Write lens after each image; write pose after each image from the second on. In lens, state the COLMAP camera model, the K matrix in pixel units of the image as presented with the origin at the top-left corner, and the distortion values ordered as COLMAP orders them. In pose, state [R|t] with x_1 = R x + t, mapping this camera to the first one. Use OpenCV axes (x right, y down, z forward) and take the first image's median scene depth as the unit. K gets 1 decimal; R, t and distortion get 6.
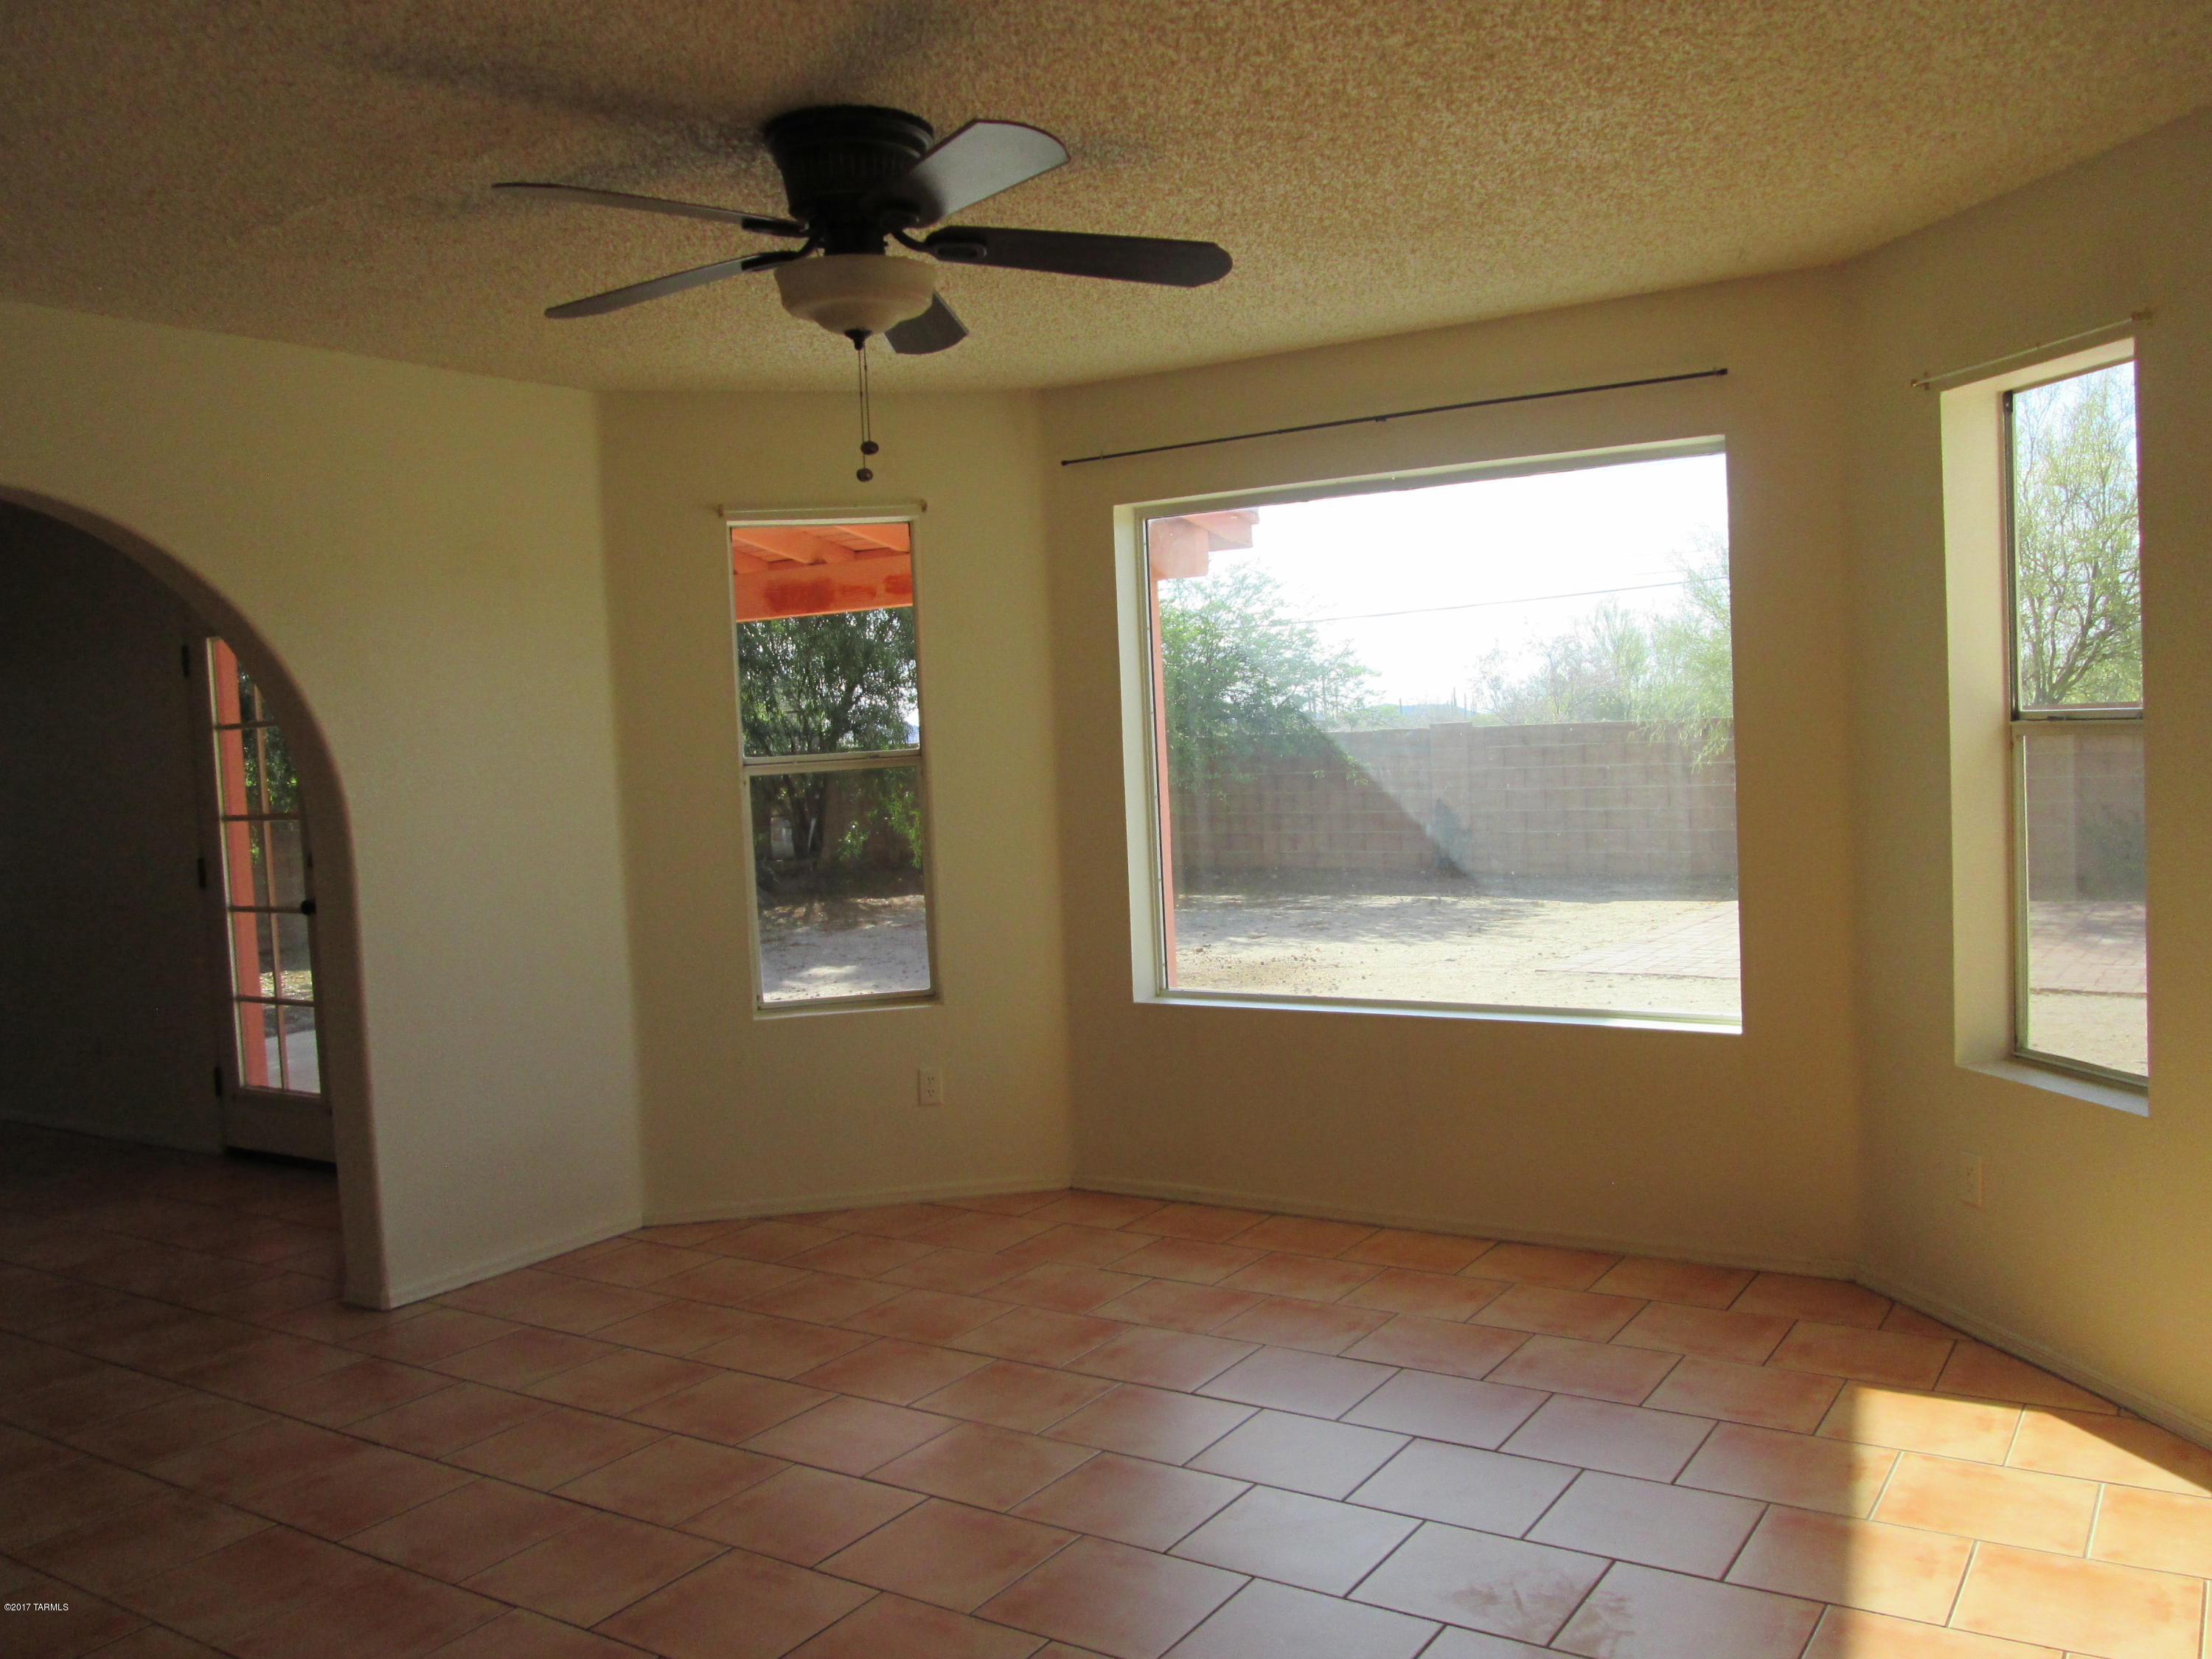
lens RADIAL K [[1825.9, 0, 1115.8], [0, 1825.9, 822.4], [0, 0, 1]] dist [-0.052667, 0.015876]
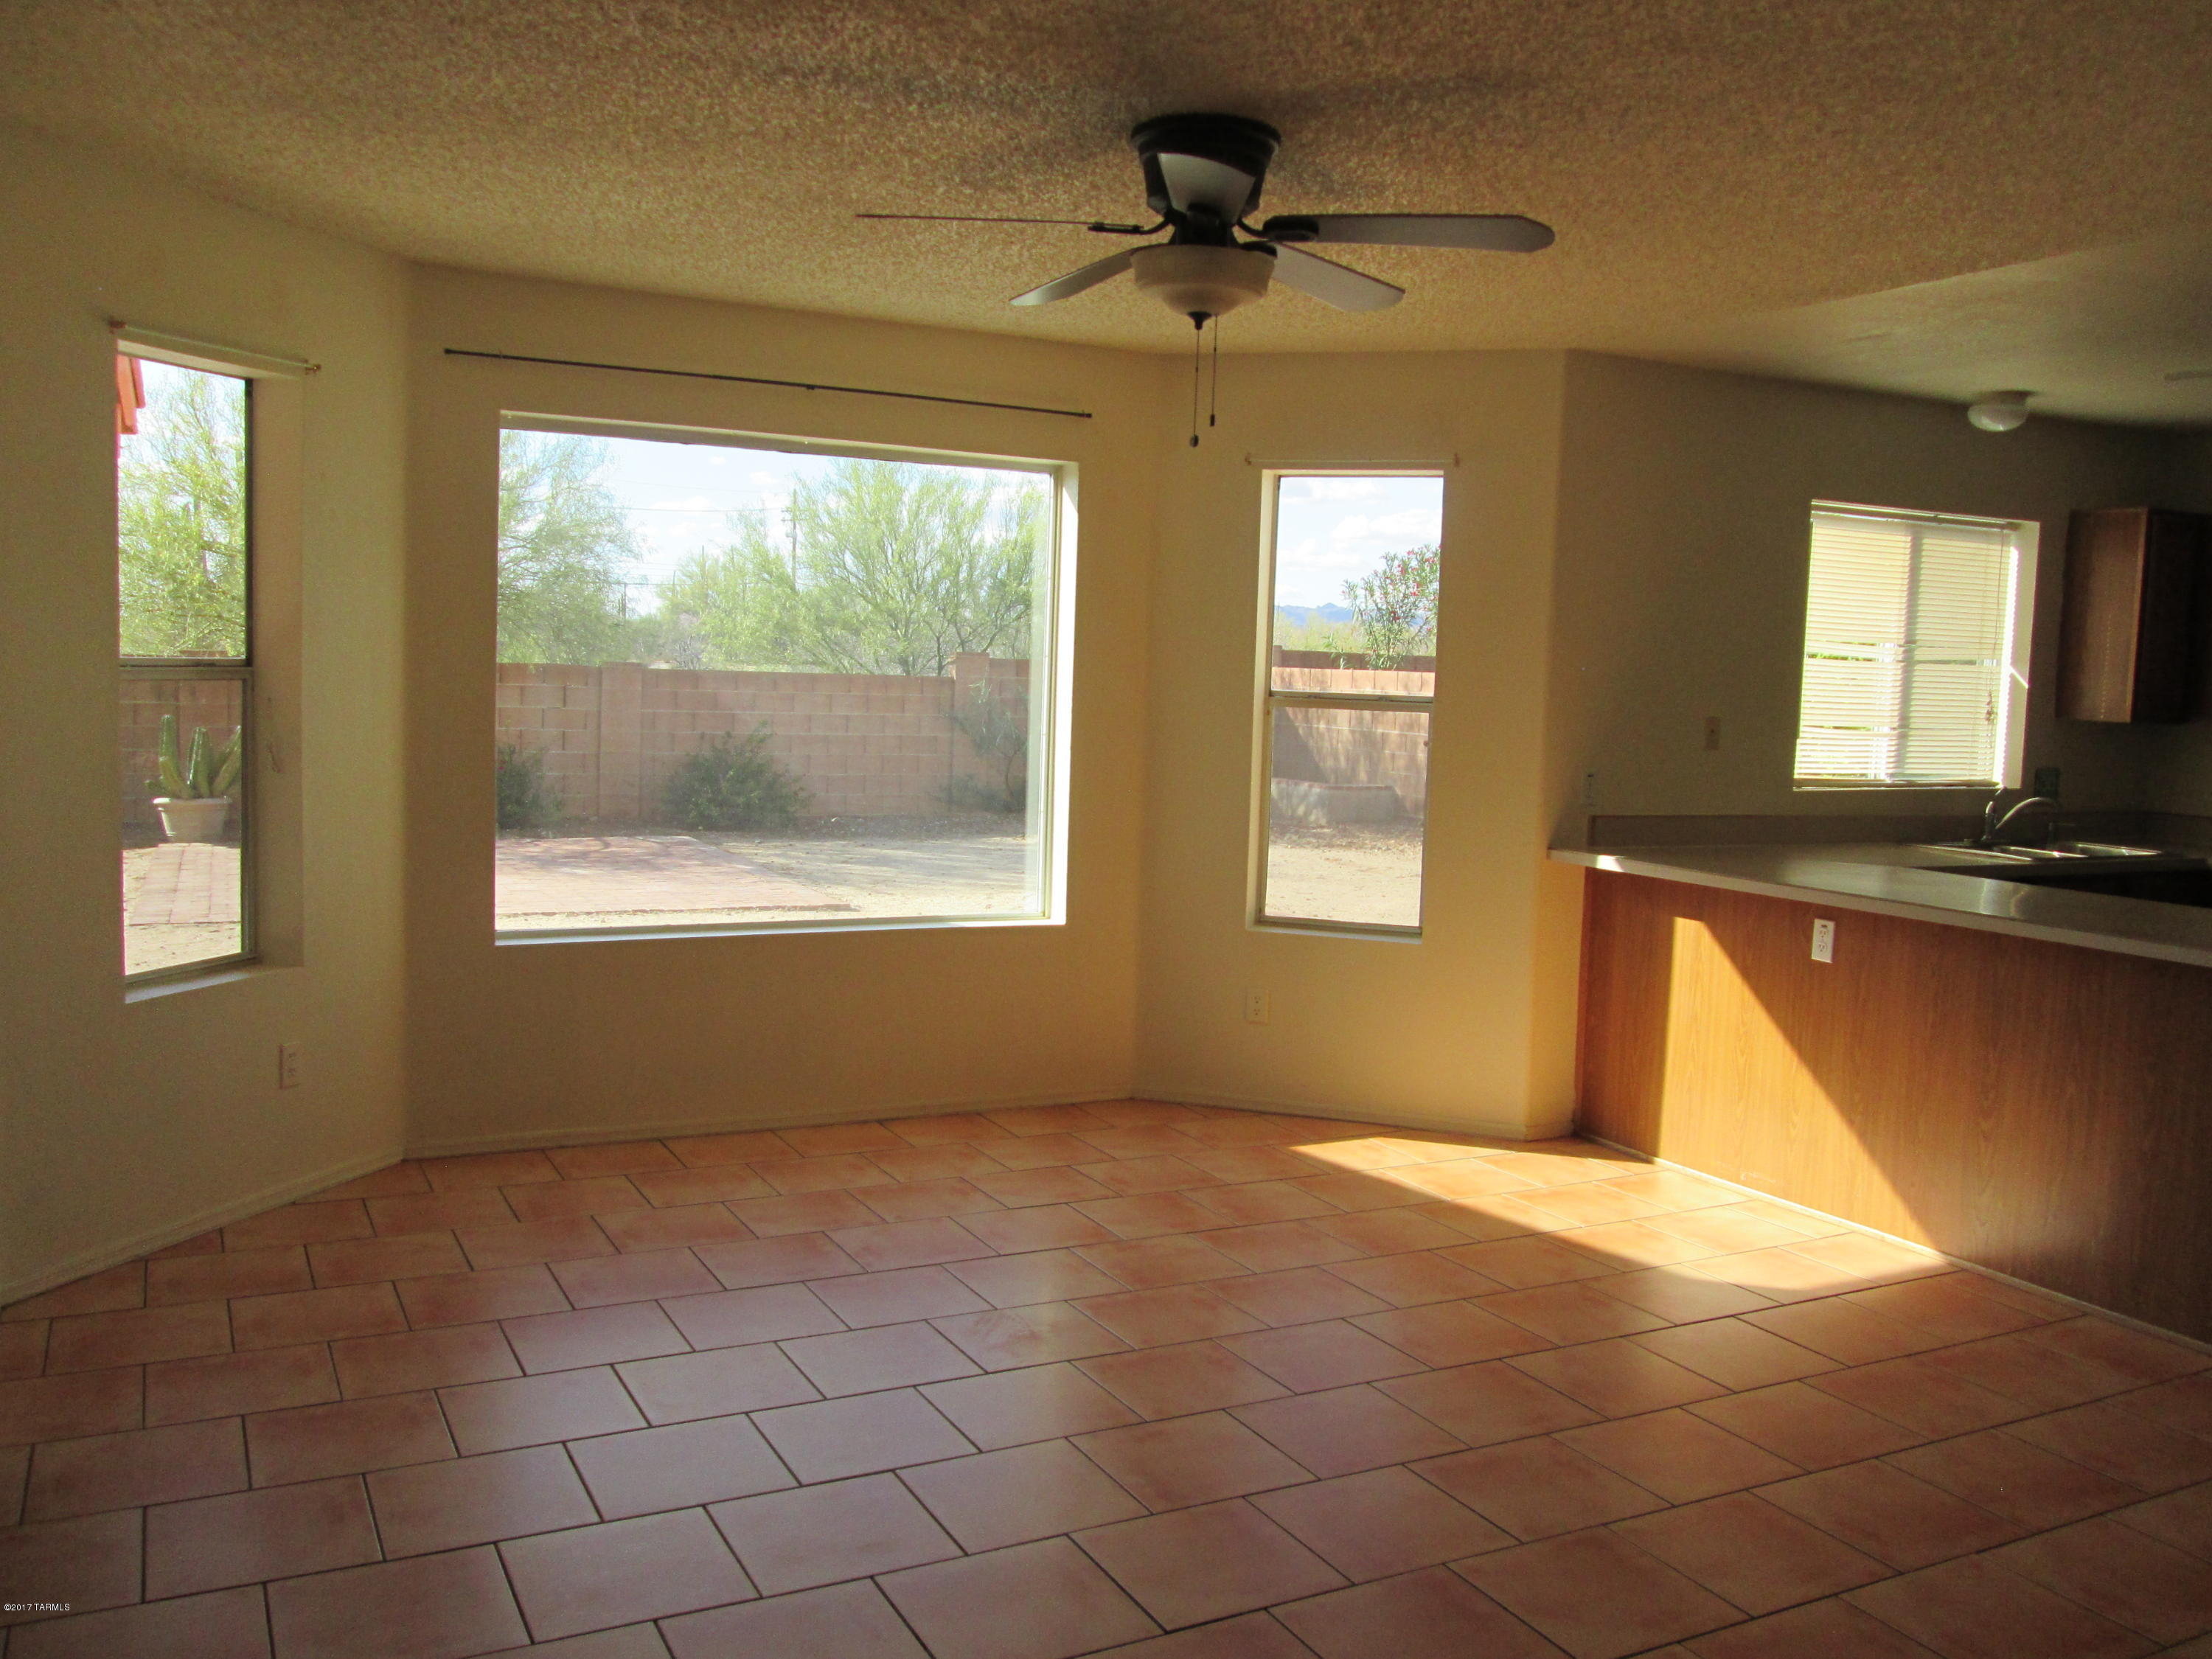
lens RADIAL K [[1825.9, 0, 1103.8], [0, 1825.9, 839.8], [0, 0, 1]] dist [-0.052667, 0.015876]
pose [[0.492961, -0.022286, 0.869766, -0.774183], [-0.011239, 0.999425, 0.031978, 0.013099], [-0.869979, -0.025539, 0.492427, 0.326753]]
